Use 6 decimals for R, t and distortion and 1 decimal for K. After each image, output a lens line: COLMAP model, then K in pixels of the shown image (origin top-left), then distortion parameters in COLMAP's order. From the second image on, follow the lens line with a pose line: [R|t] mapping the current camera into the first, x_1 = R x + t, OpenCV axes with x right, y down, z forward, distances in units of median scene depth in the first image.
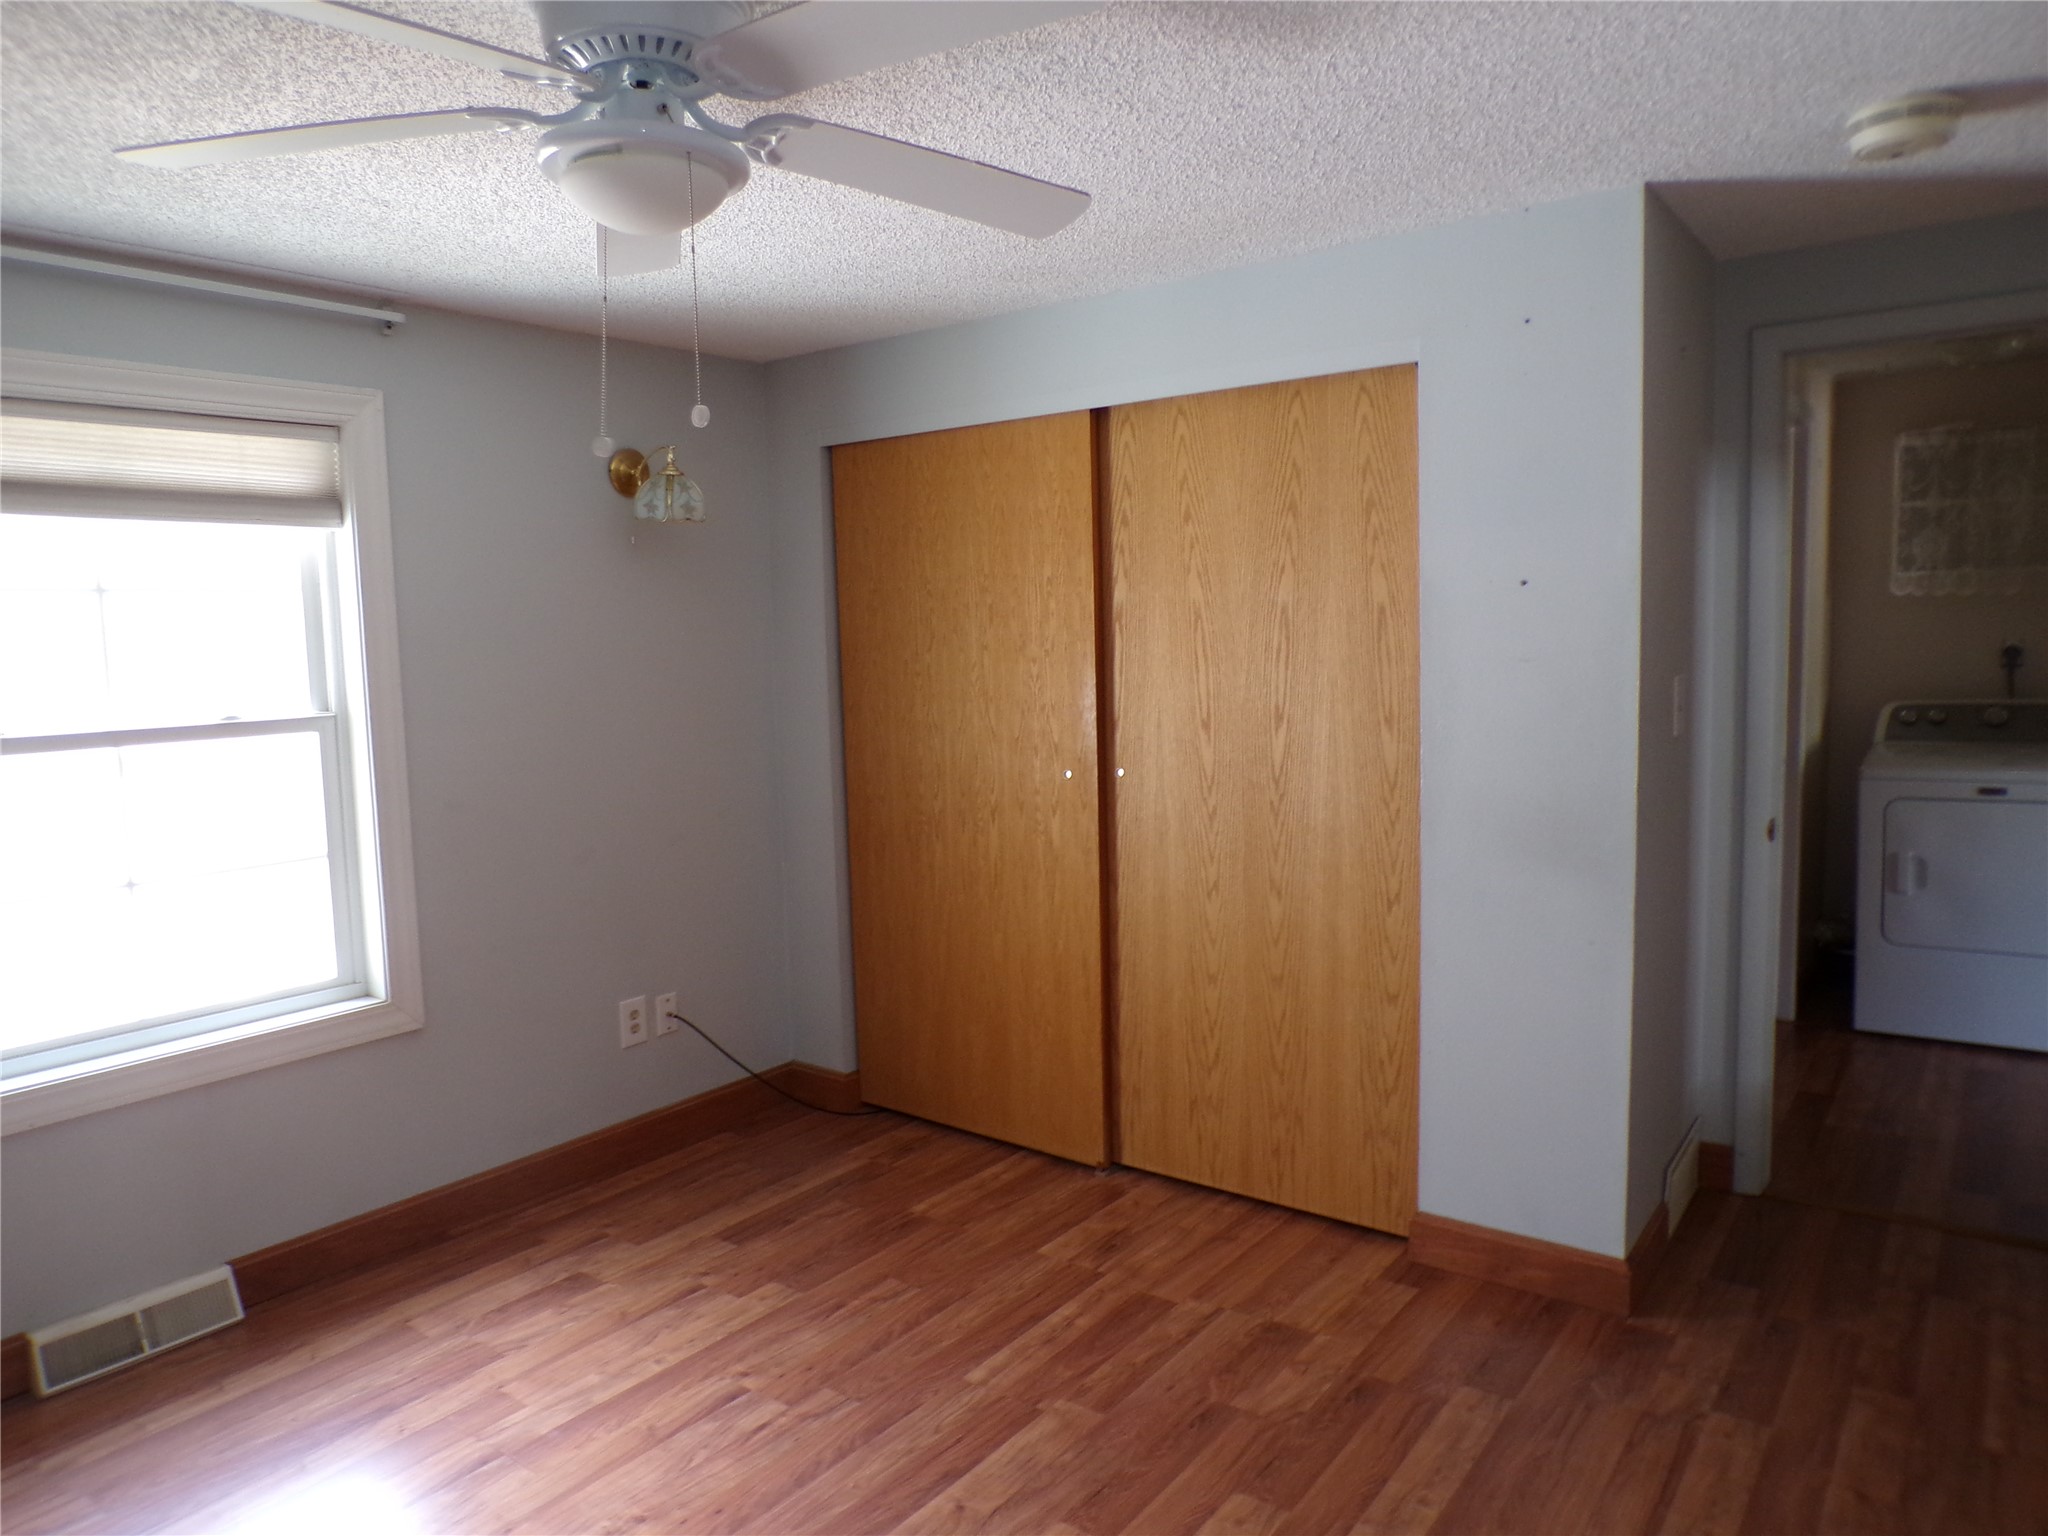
lens RADIAL K [[1383.8, 0, 1027.8], [0, 1383.8, 764.4], [0, 0, 1]] dist [-0.050491, 0.023244]
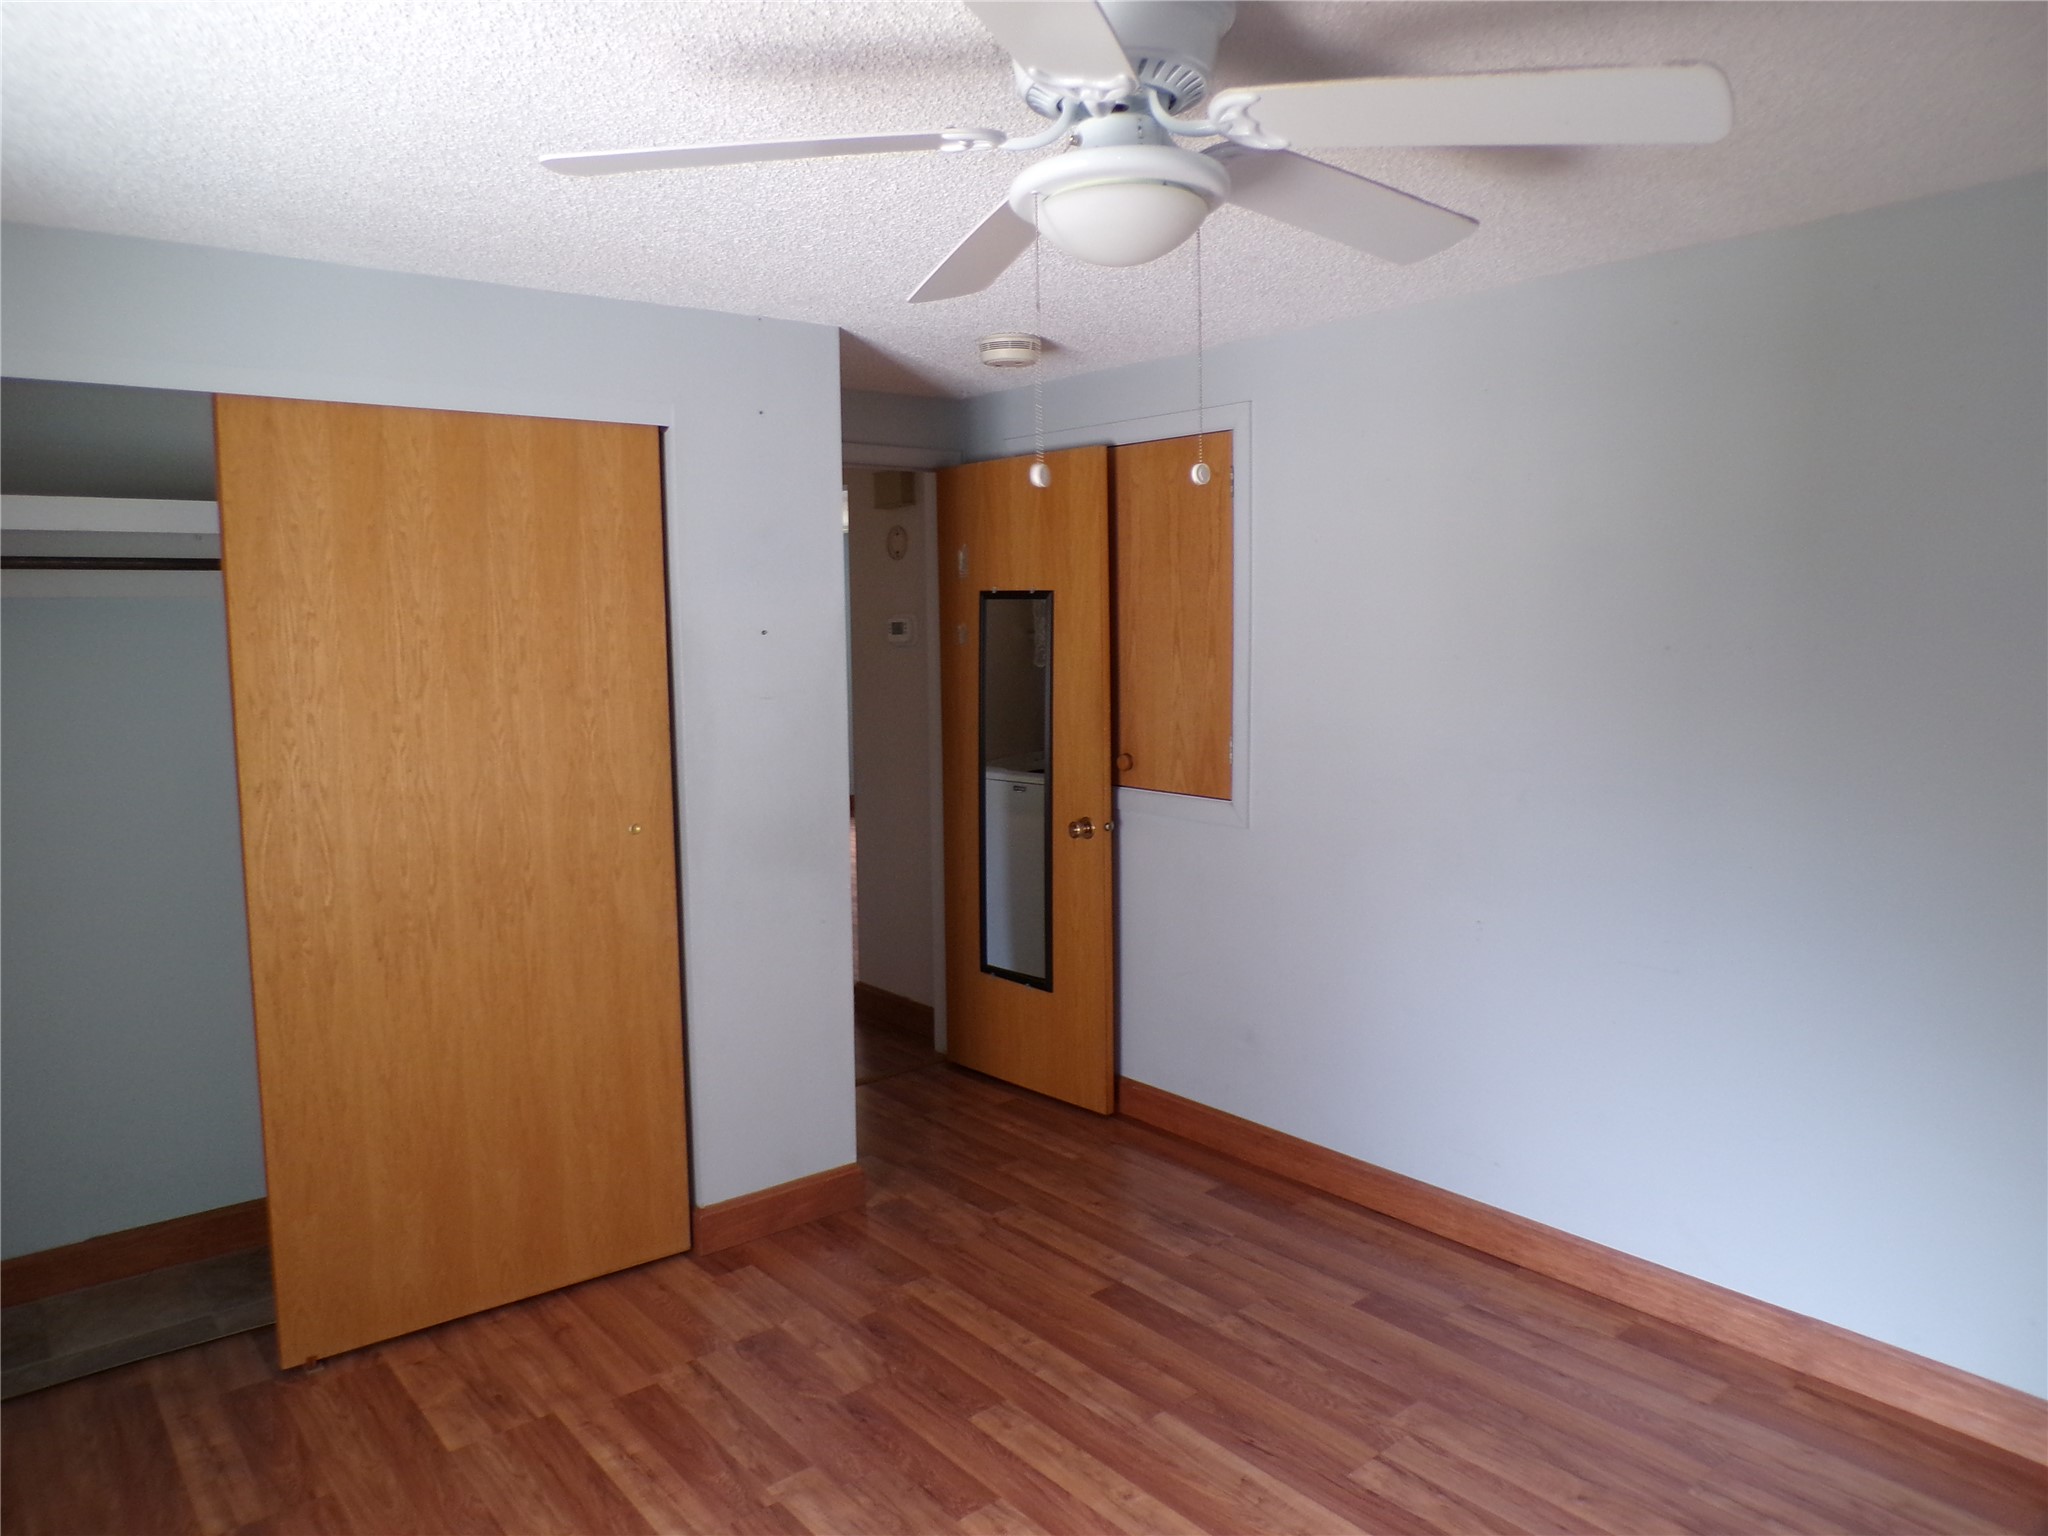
lens RADIAL K [[1383.8, 0, 1021.2], [0, 1383.8, 765.1], [0, 0, 1]] dist [-0.050491, 0.023244]
pose [[0.223288, -0.074517, 0.971900, -0.746703], [0.103045, 0.993291, 0.052483, -0.052447], [-0.969291, 0.088430, 0.229468, 0.532983]]
